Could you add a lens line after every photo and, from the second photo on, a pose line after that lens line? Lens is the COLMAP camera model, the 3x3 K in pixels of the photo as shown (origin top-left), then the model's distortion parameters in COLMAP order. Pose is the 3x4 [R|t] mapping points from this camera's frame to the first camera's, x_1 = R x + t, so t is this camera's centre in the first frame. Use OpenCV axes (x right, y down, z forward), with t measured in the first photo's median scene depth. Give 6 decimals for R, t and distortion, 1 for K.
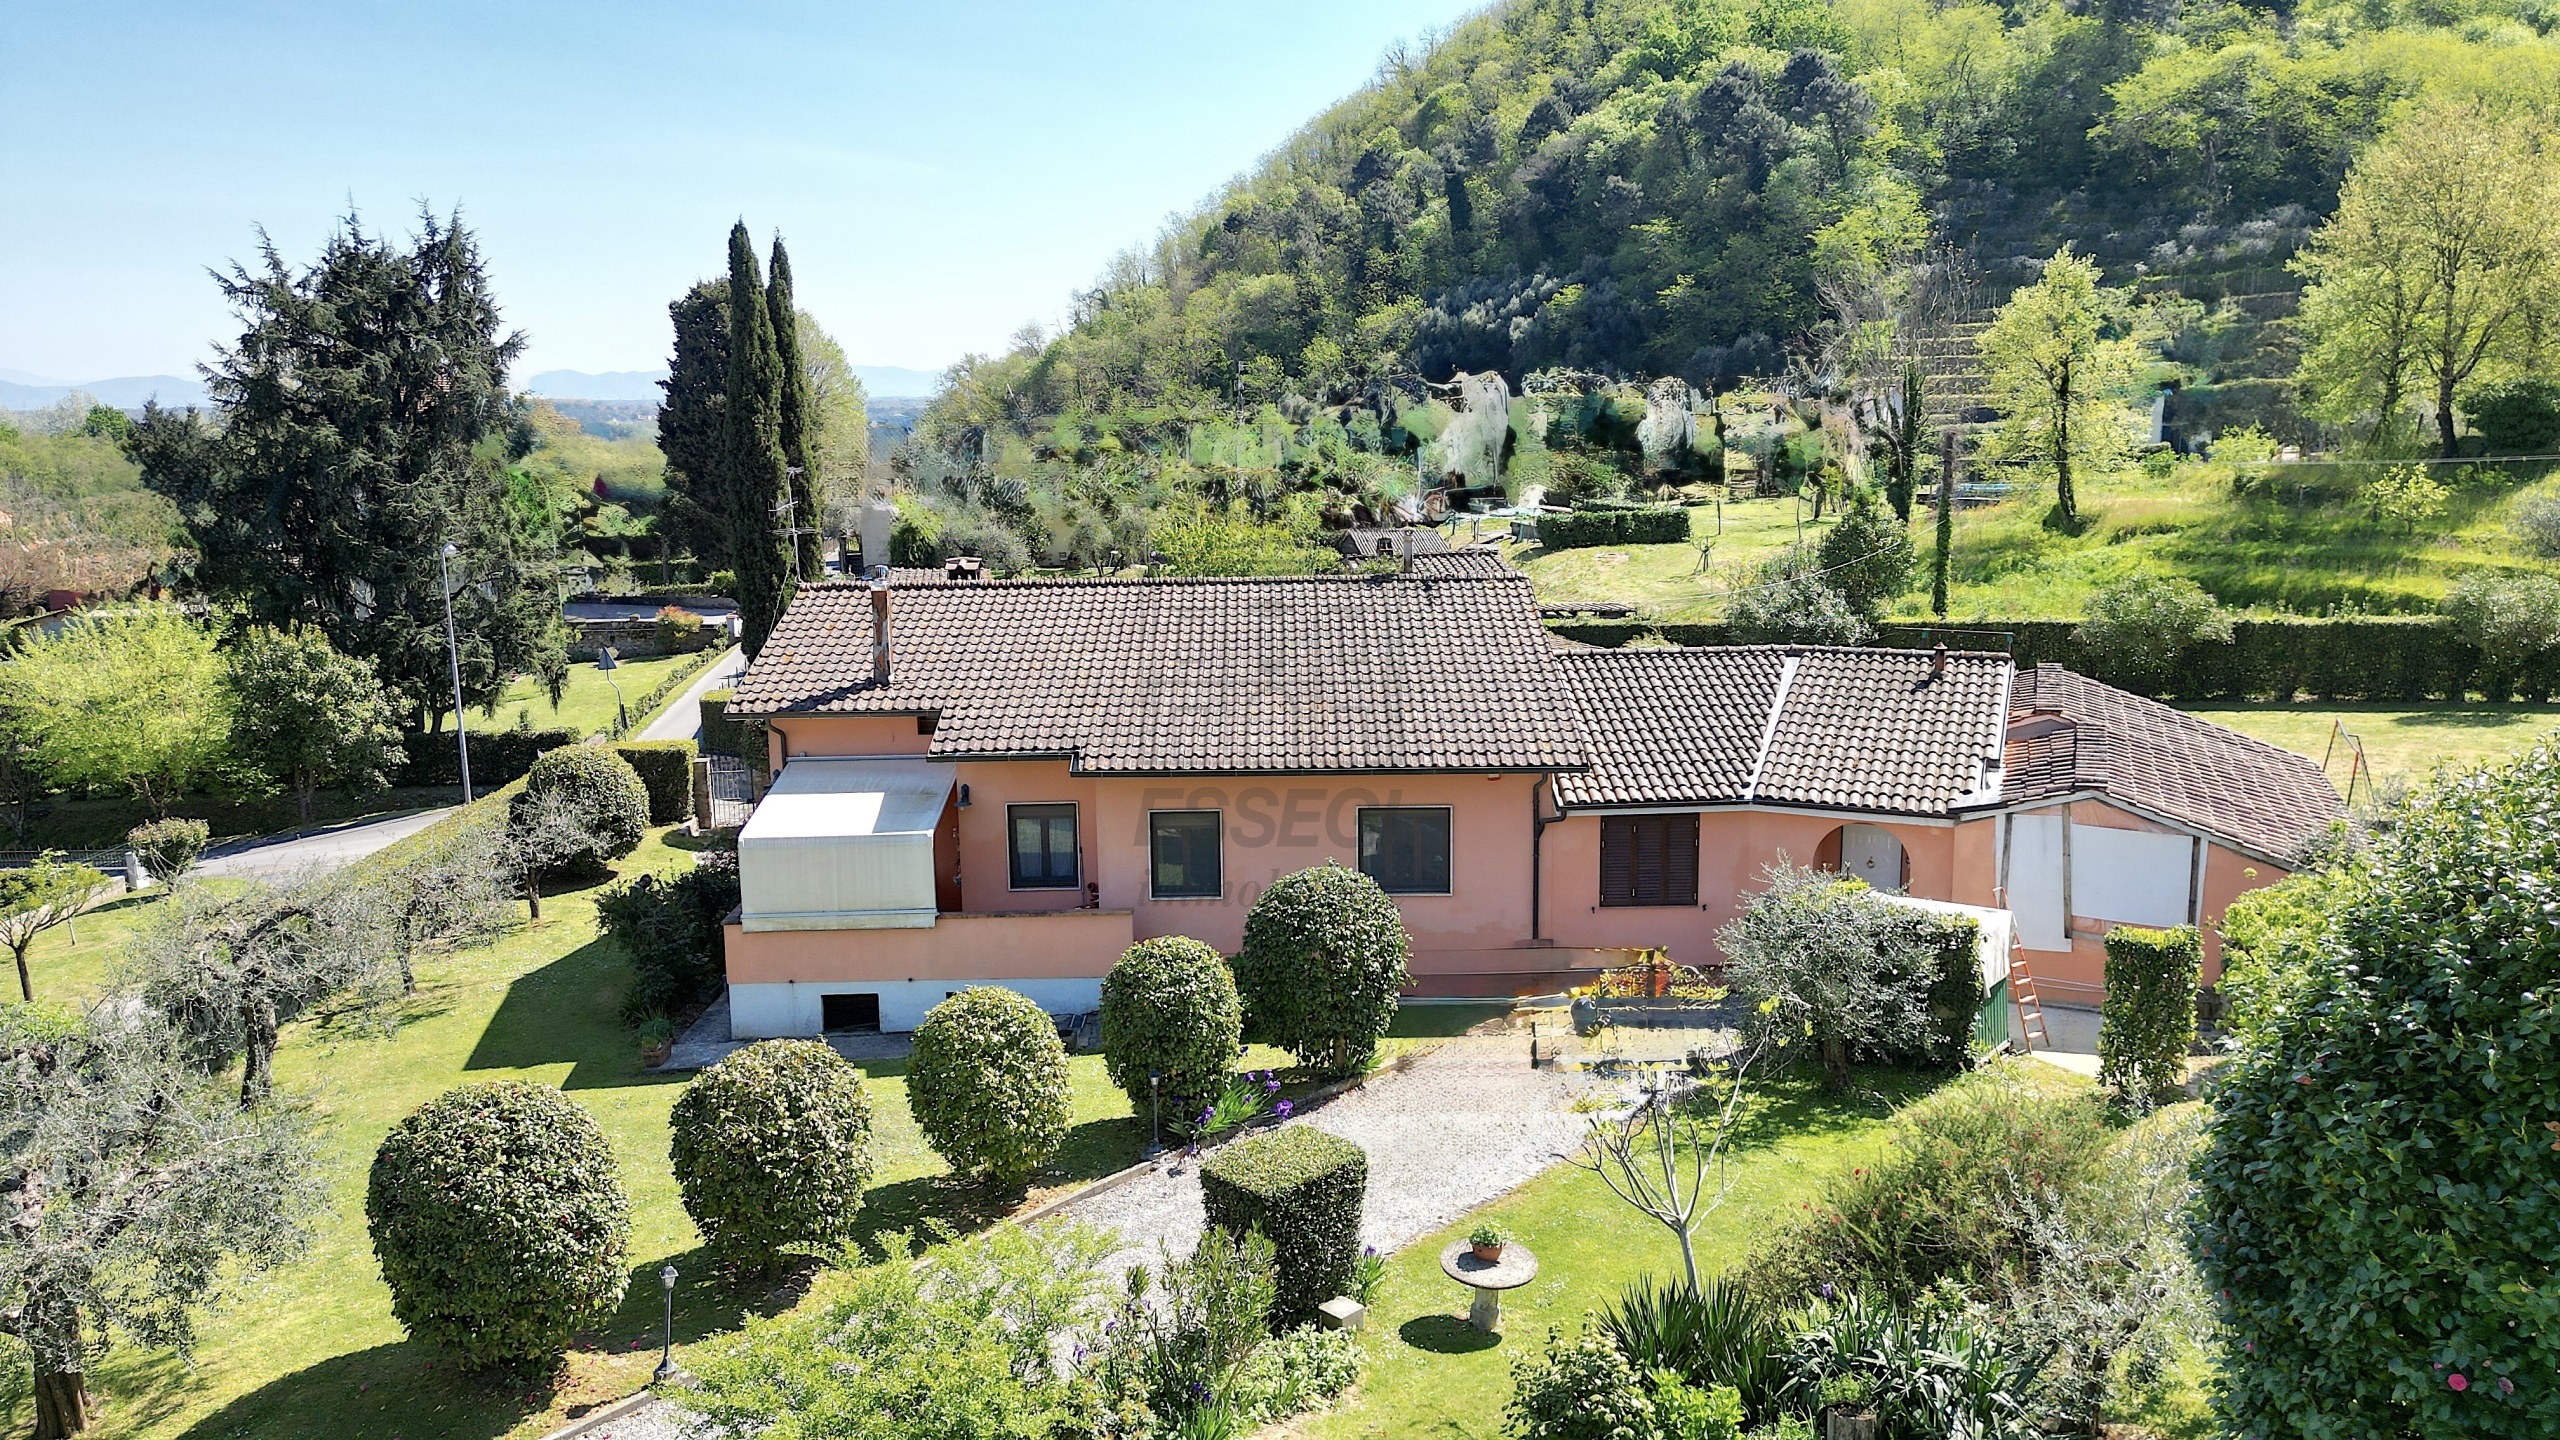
lens RADIAL K [[1819.6, 0, 1280.0], [0, 1819.6, 720.0], [0, 0, 1]] dist [0.071792, -0.060812]
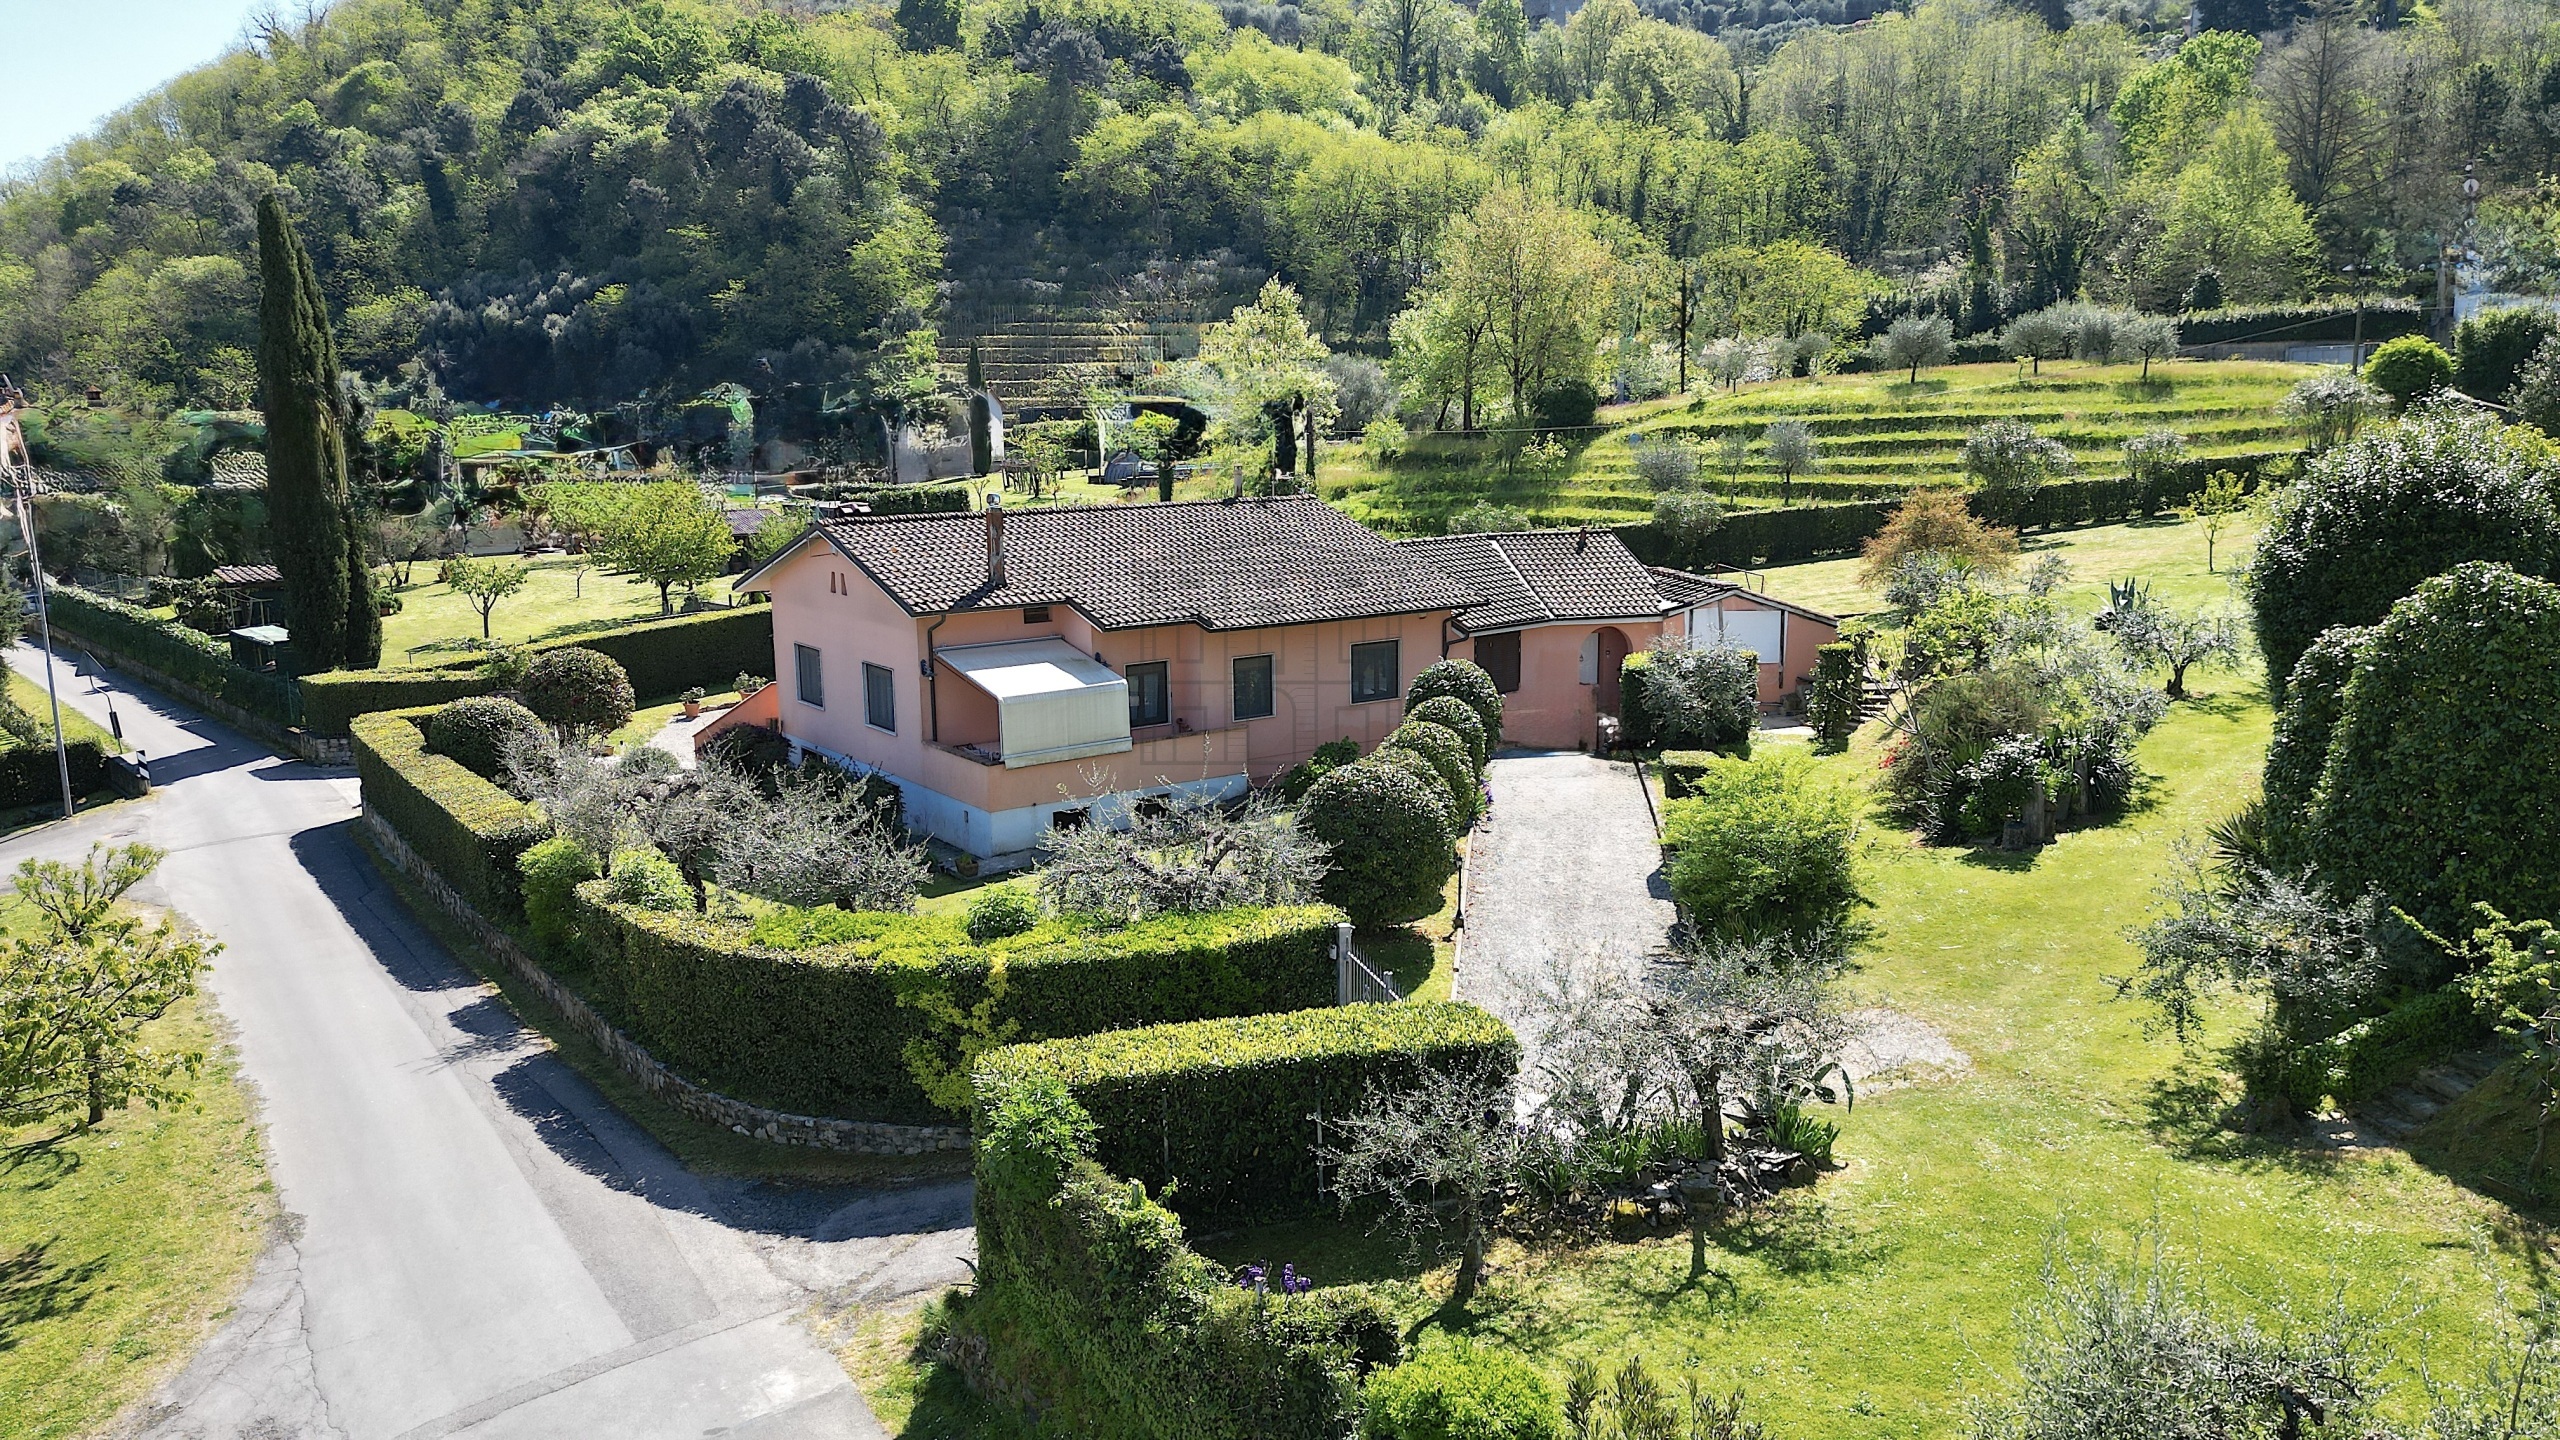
lens RADIAL K [[1819.6, 0, 1280.0], [0, 1819.6, 720.0], [0, 0, 1]] dist [0.071792, -0.060812]
pose [[0.823119, -0.098167, 0.559320, -0.126763], [0.101125, 0.994541, 0.025733, 0.009967], [-0.558792, 0.035380, 0.828553, -0.028460]]
